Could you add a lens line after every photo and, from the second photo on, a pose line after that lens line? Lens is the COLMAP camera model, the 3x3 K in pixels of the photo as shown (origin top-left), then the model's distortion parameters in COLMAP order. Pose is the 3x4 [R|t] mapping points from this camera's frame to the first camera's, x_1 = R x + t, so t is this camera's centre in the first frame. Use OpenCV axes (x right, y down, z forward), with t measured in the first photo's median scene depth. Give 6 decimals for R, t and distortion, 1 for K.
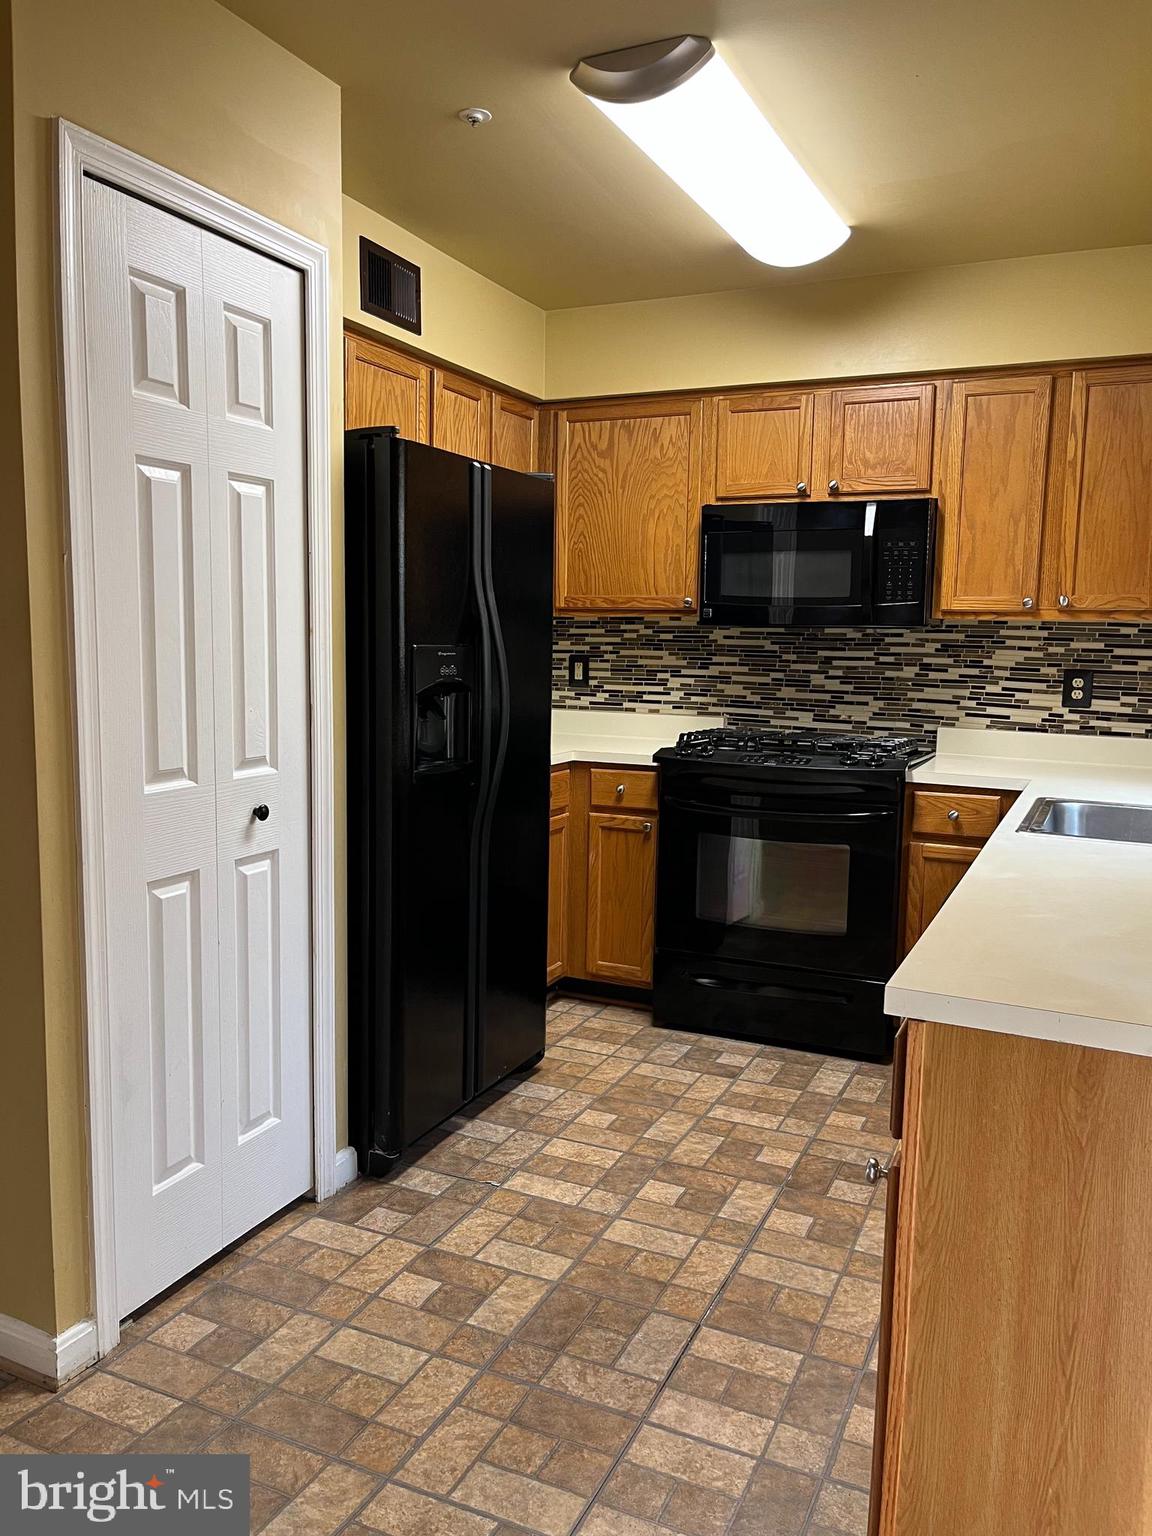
lens RADIAL K [[1184.3, 0, 570.7], [0, 1184.3, 764.6], [0, 0, 1]] dist [0.059786, -0.015374]
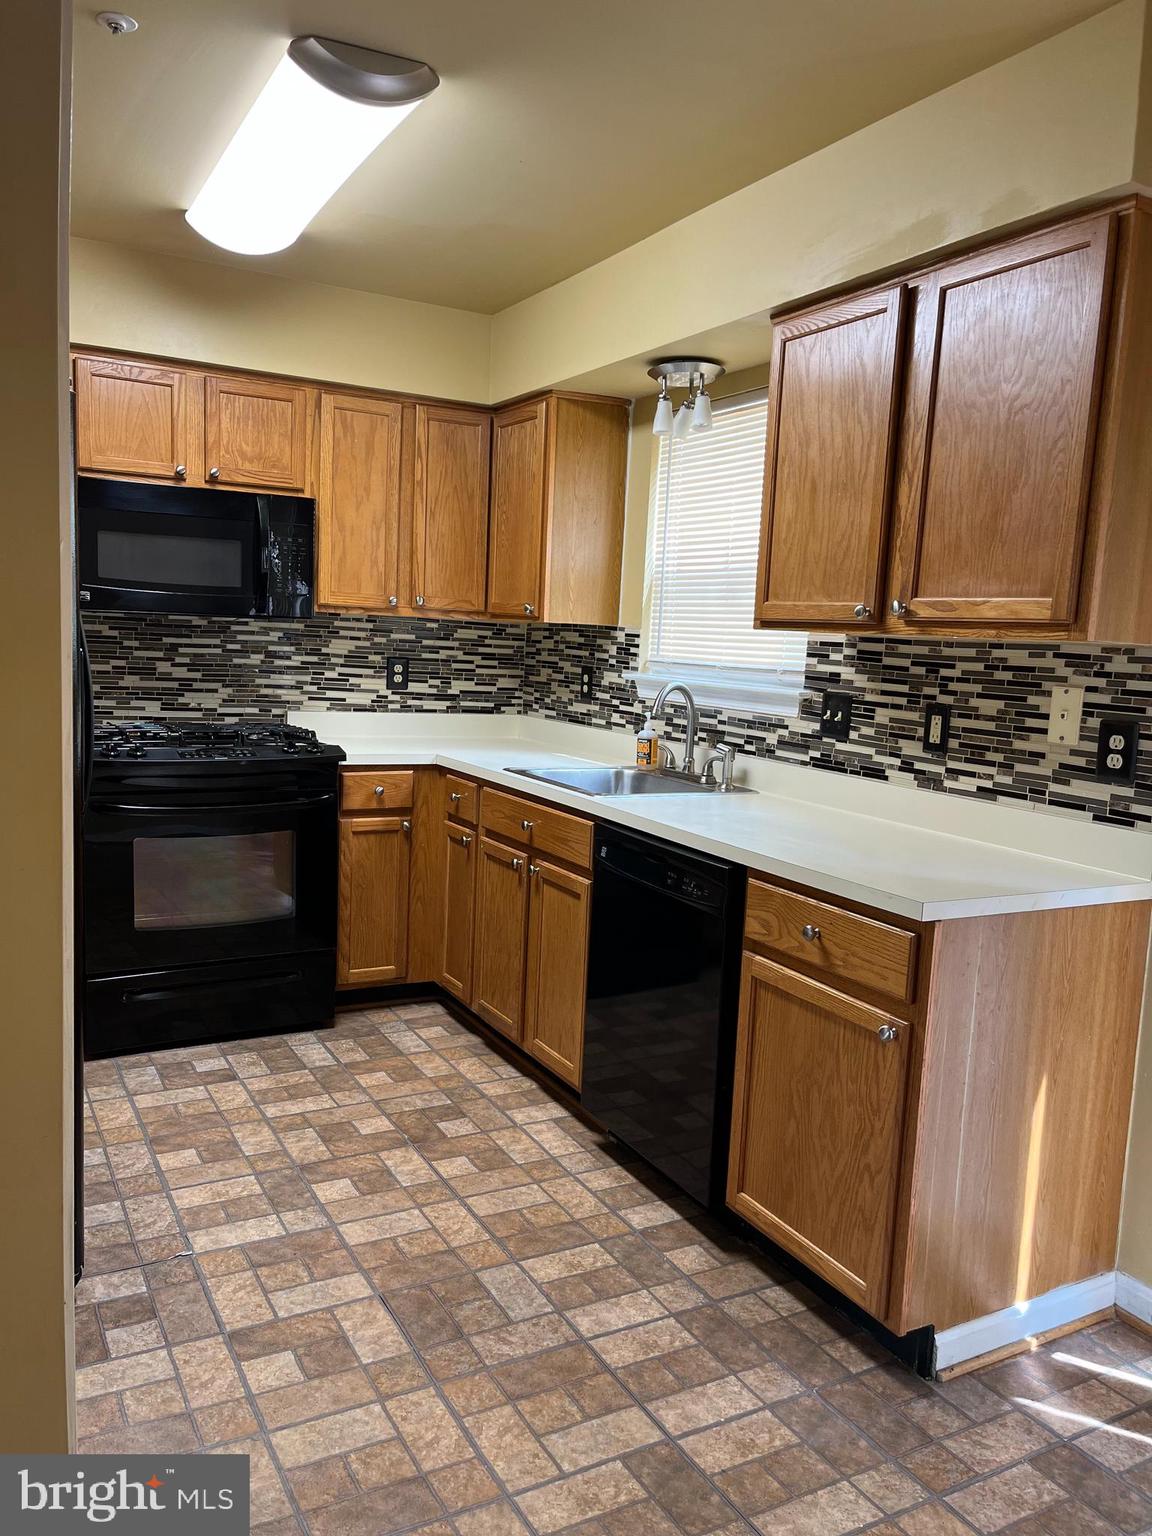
lens RADIAL K [[1184.3, 0, 571.2], [0, 1184.3, 776.0], [0, 0, 1]] dist [0.059786, -0.015374]
pose [[0.595965, -0.092187, 0.797701, -0.450257], [0.057367, 0.995738, 0.072214, -0.041057], [-0.800959, 0.002725, 0.598714, 0.180723]]
